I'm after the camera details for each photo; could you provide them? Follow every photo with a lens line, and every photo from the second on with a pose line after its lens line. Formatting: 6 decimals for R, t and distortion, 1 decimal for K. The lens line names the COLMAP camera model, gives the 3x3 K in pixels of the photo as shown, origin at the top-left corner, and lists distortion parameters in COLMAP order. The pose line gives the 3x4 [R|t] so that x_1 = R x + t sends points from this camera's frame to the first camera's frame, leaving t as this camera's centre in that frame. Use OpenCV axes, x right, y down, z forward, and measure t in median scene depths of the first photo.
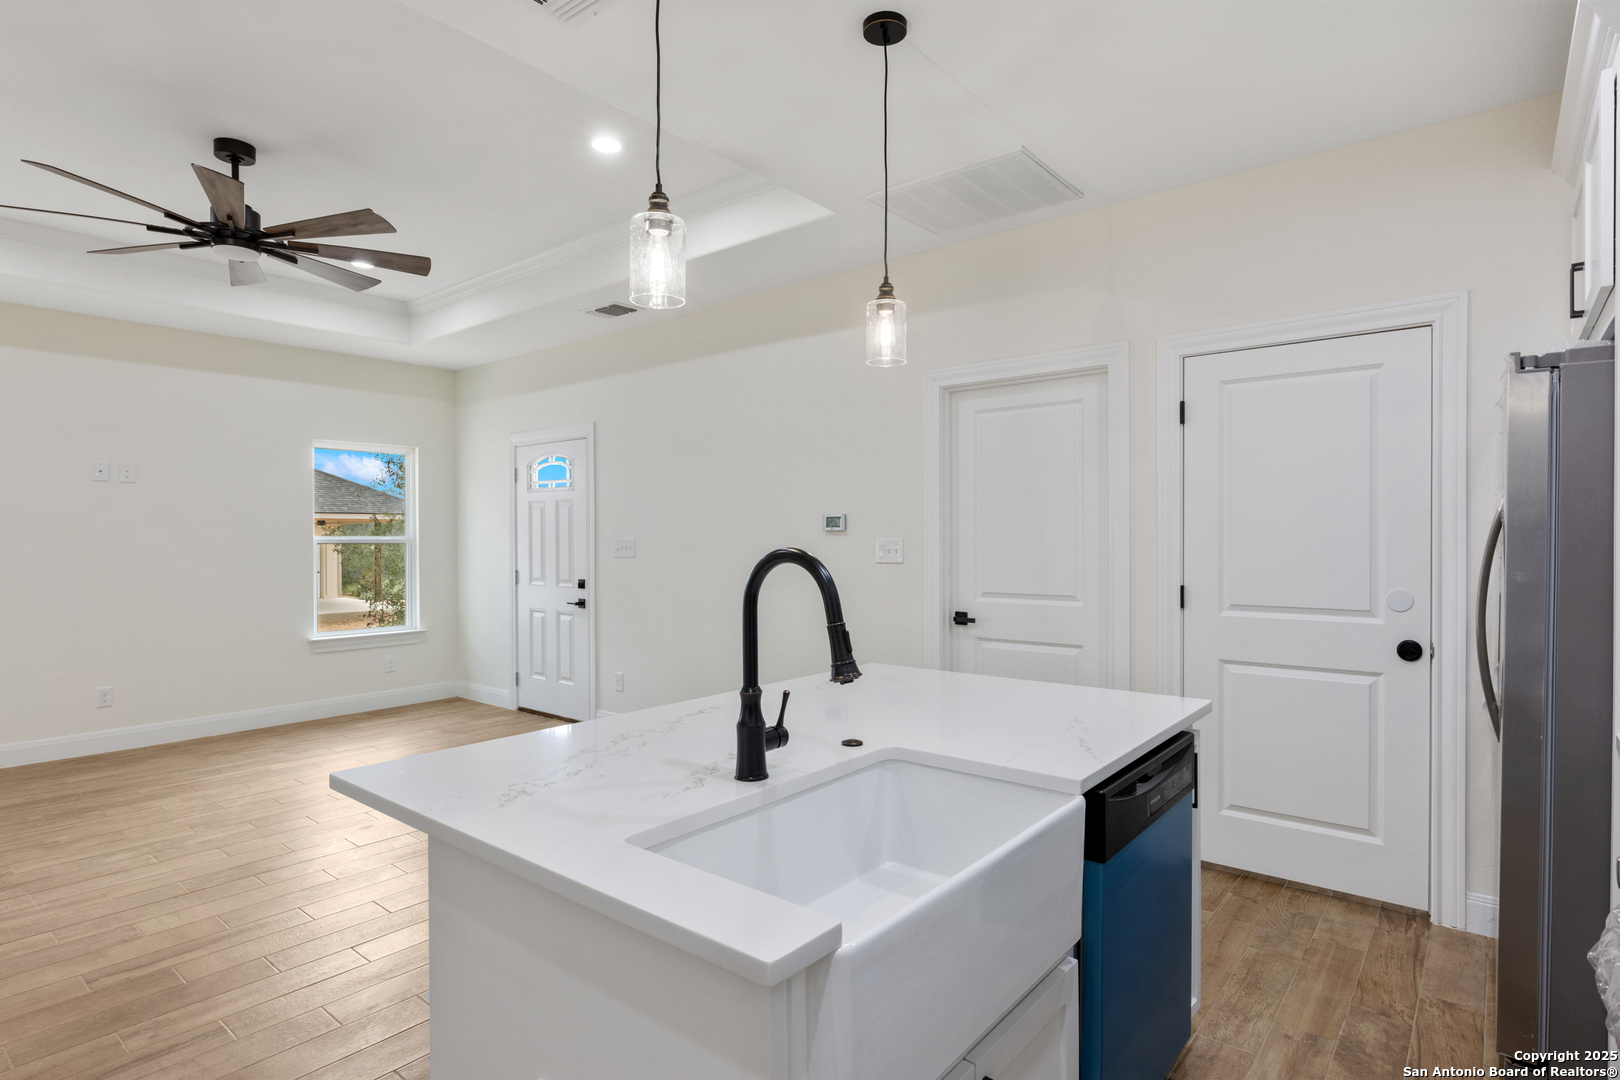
lens RADIAL K [[838.7, 0, 819.6], [0, 838.7, 540.0], [0, 0, 1]] dist [-0.005608, -0.001830]
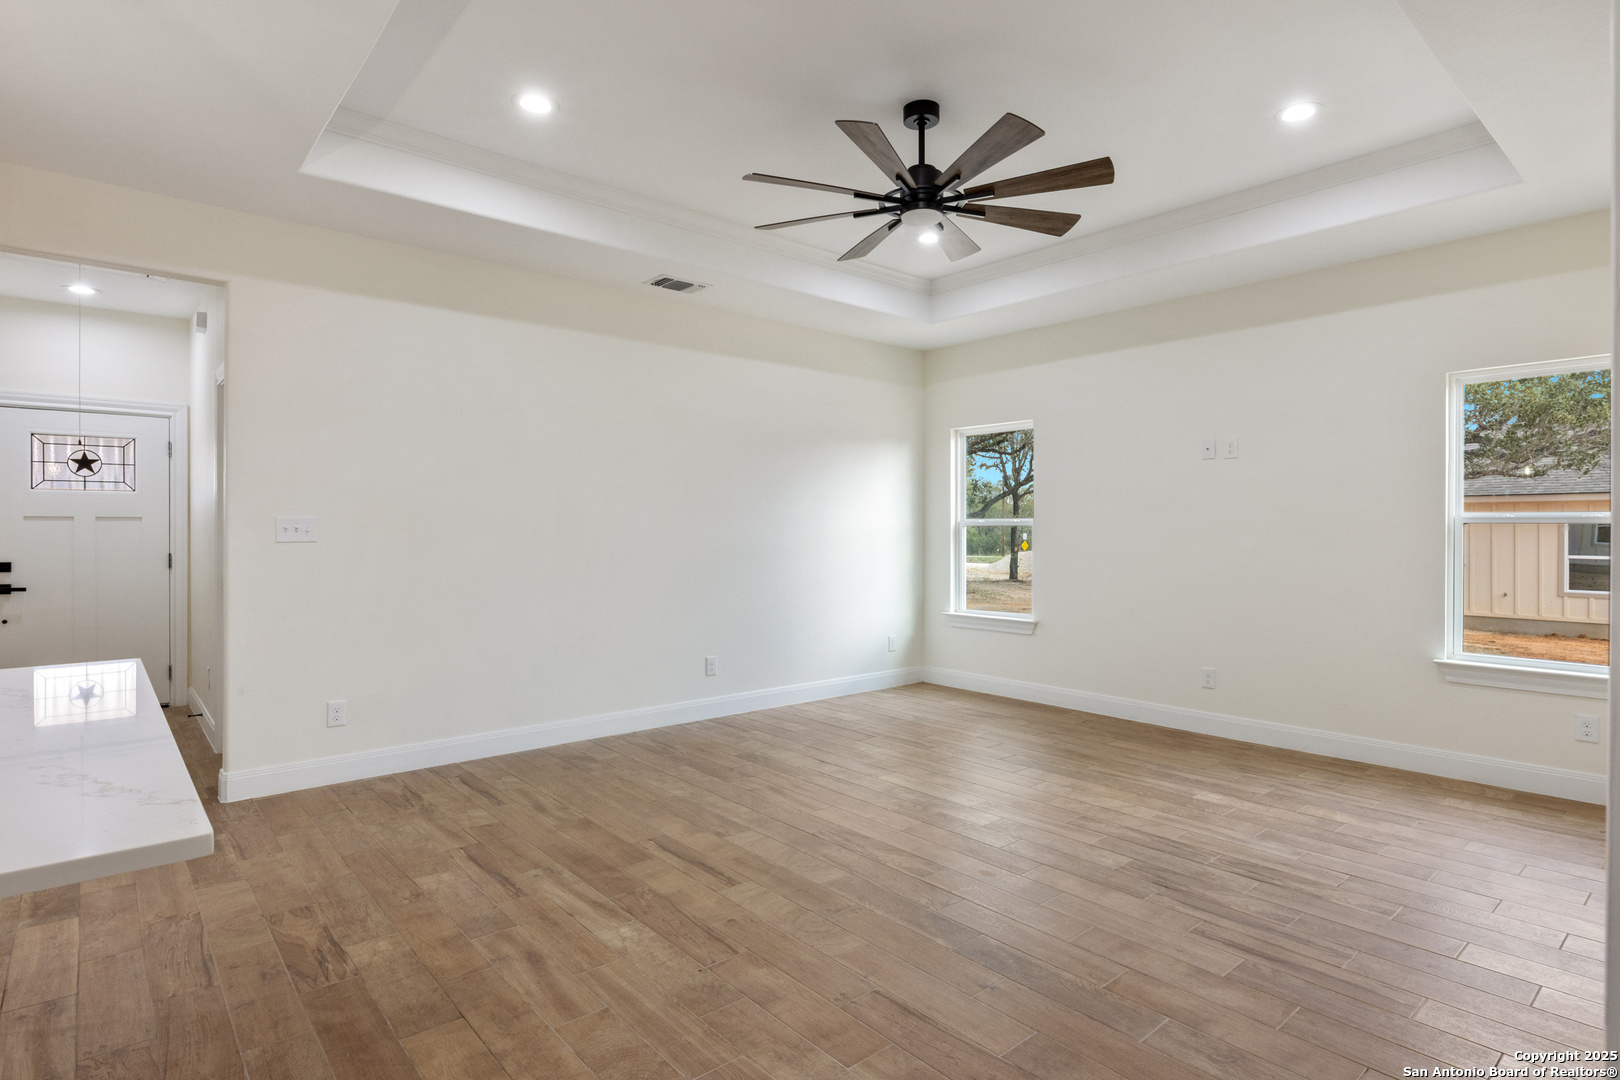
lens RADIAL K [[853.3, 0, 819.8], [0, 853.3, 531.6], [0, 0, 1]] dist [-0.000973, -0.001325]
pose [[-0.165334, 0.005925, -0.986220, 0.337913], [-0.004579, 0.999967, 0.006775, 0.017652], [0.986227, 0.005636, -0.165302, 1.160882]]
